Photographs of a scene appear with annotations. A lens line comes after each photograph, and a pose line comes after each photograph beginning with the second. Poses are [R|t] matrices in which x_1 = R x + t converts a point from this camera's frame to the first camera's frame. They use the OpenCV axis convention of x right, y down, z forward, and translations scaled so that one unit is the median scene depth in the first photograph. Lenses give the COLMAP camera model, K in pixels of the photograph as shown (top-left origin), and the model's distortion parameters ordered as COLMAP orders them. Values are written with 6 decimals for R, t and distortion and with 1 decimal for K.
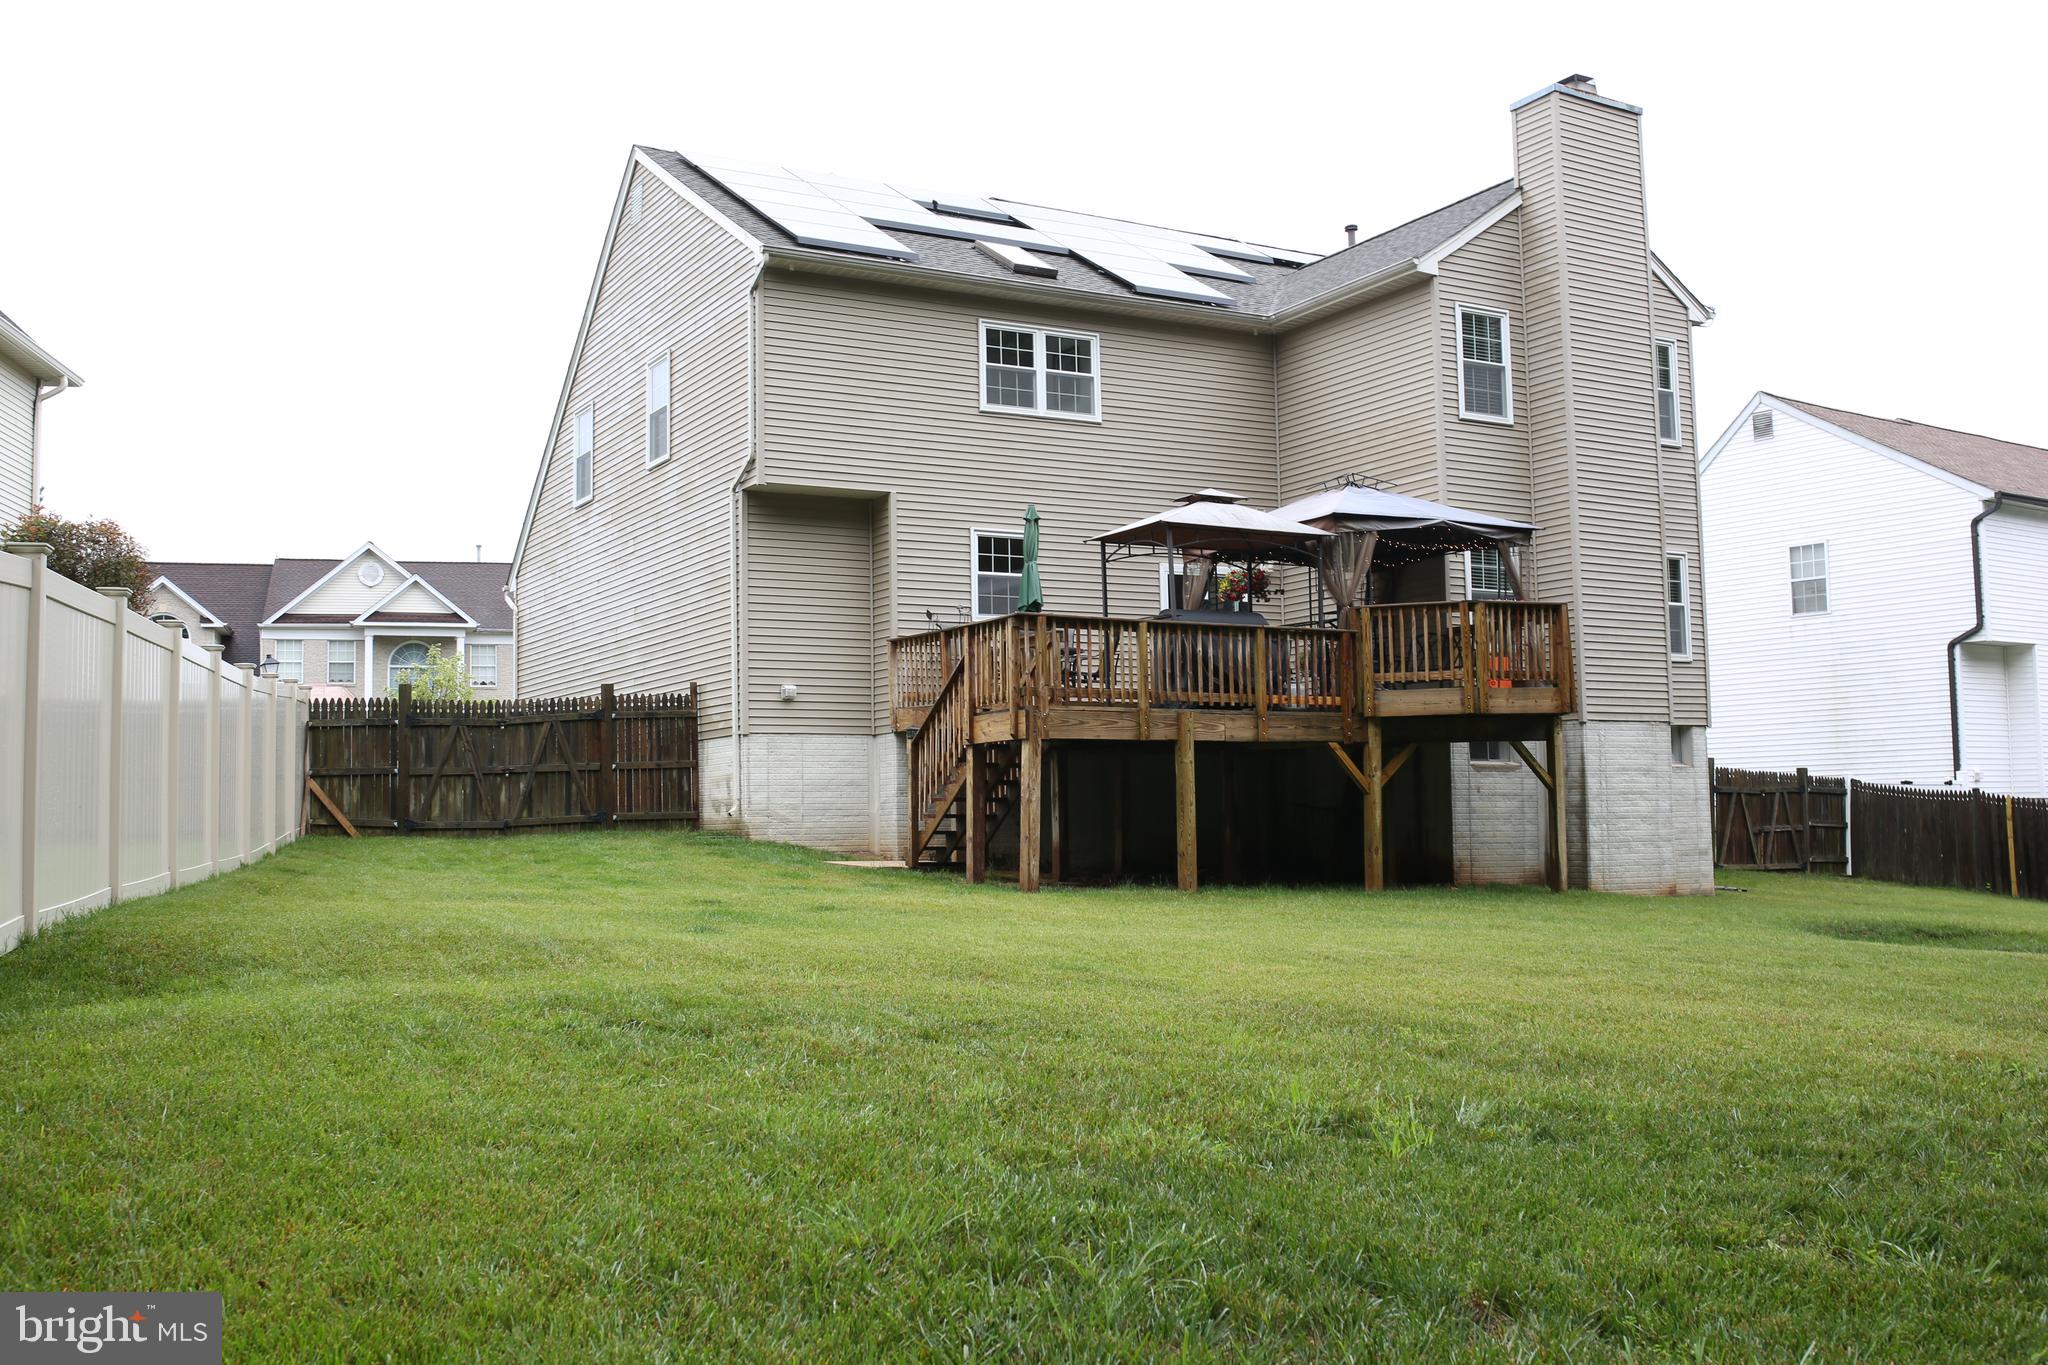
lens RADIAL K [[1932.0, 0, 1024.5], [0, 1932.0, 675.0], [0, 0, 1]] dist [-0.030019, 0.000000]
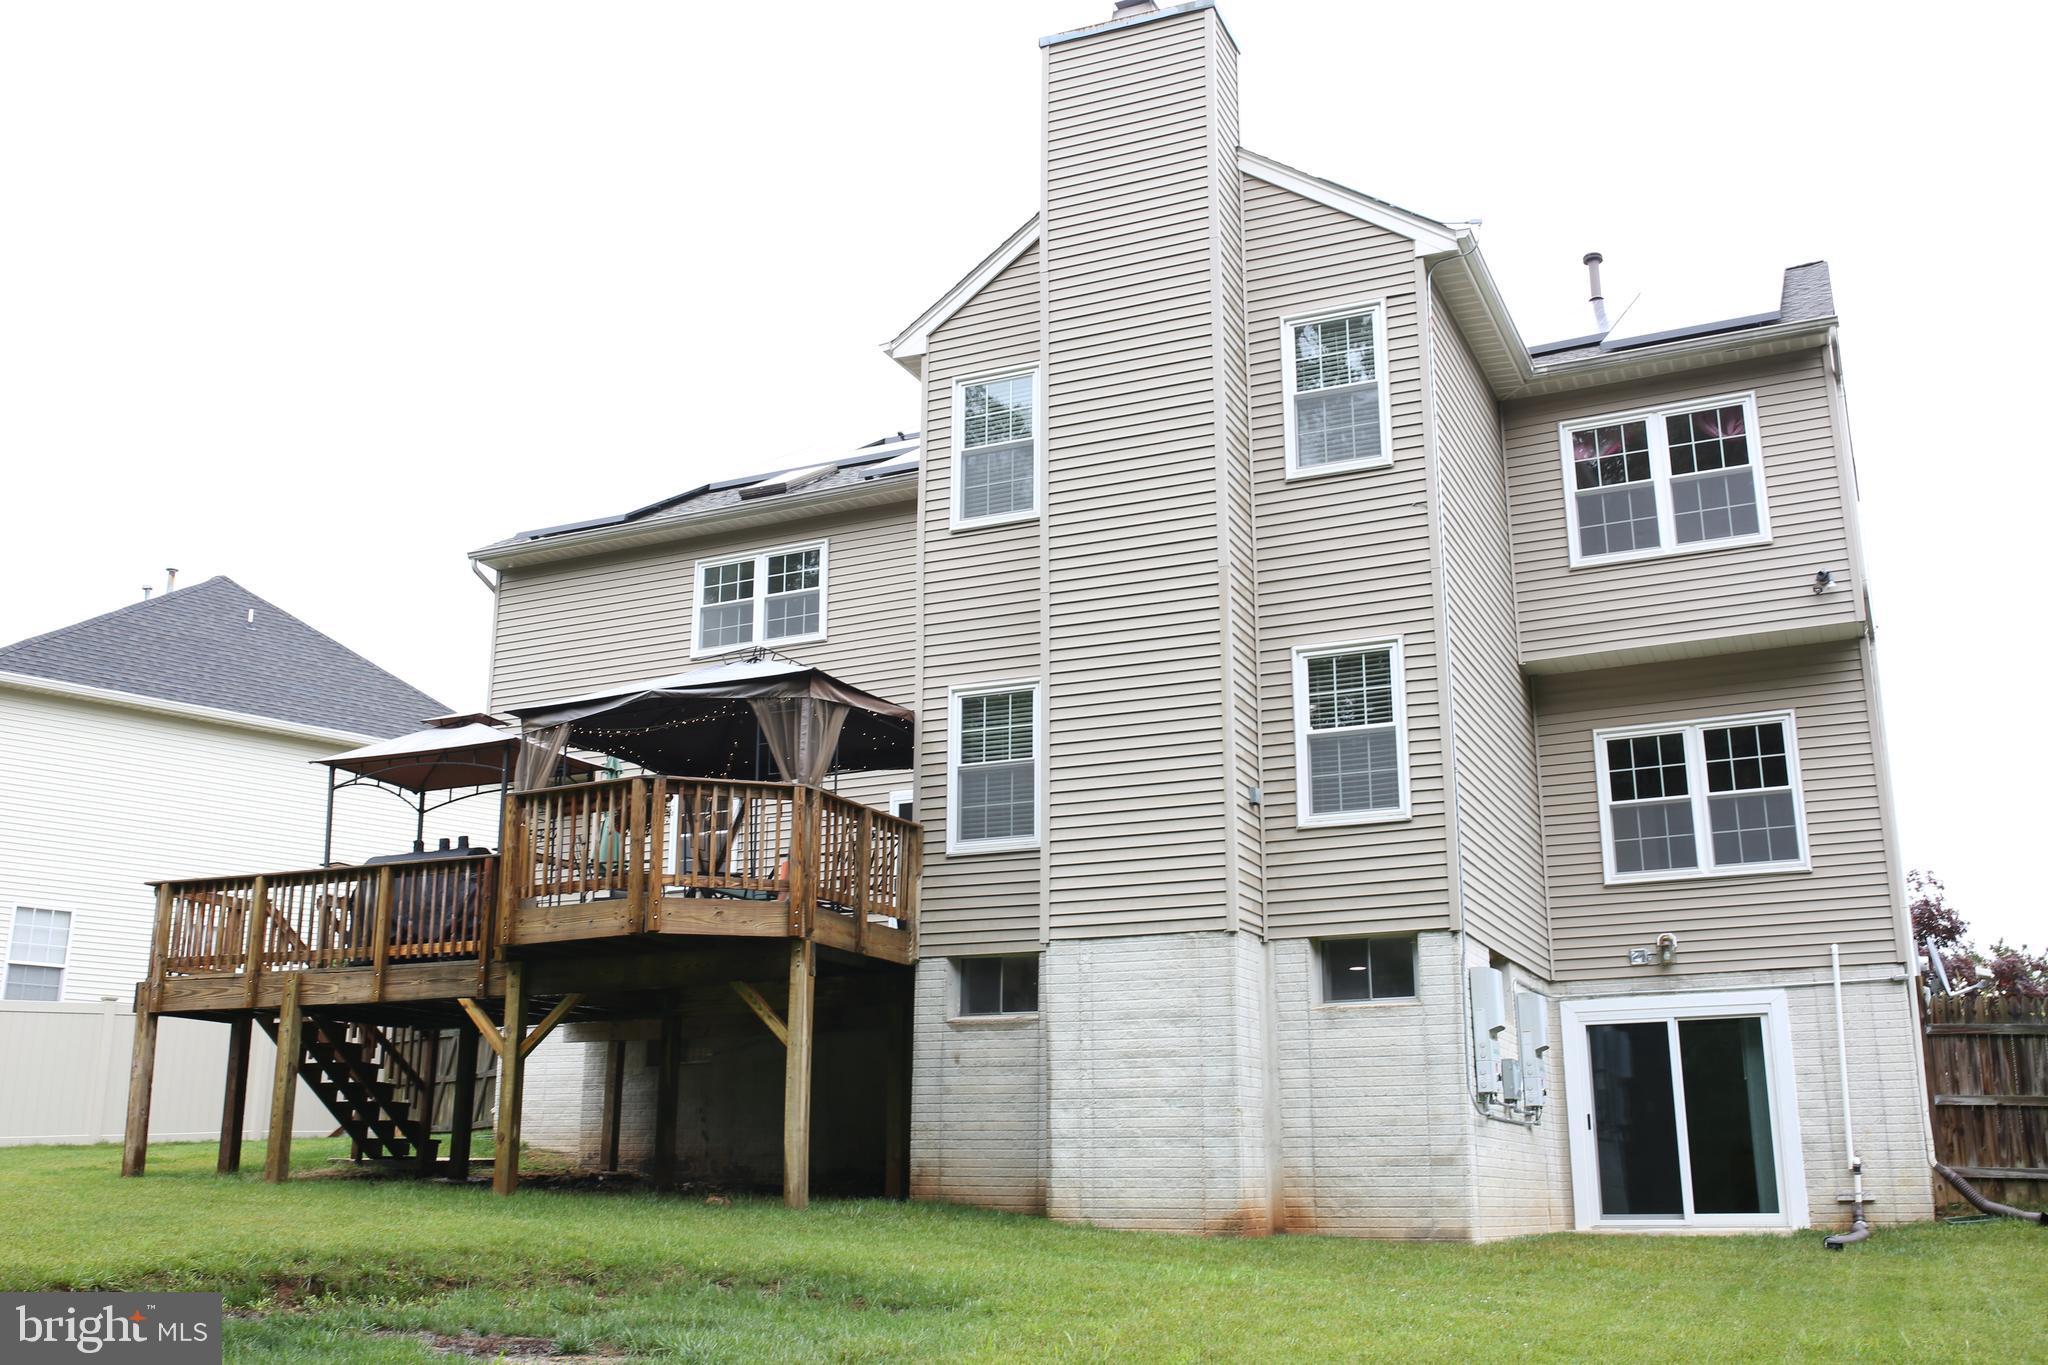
lens RADIAL K [[1932.0, 0, 1006.7], [0, 1932.0, 658.5], [0, 0, 1]] dist [-0.030019, 0.000000]
pose [[0.570019, -0.205289, -0.795572, 0.792938], [0.052444, 0.975399, -0.214116, 0.066988], [0.819956, 0.080327, 0.566763, 0.607058]]
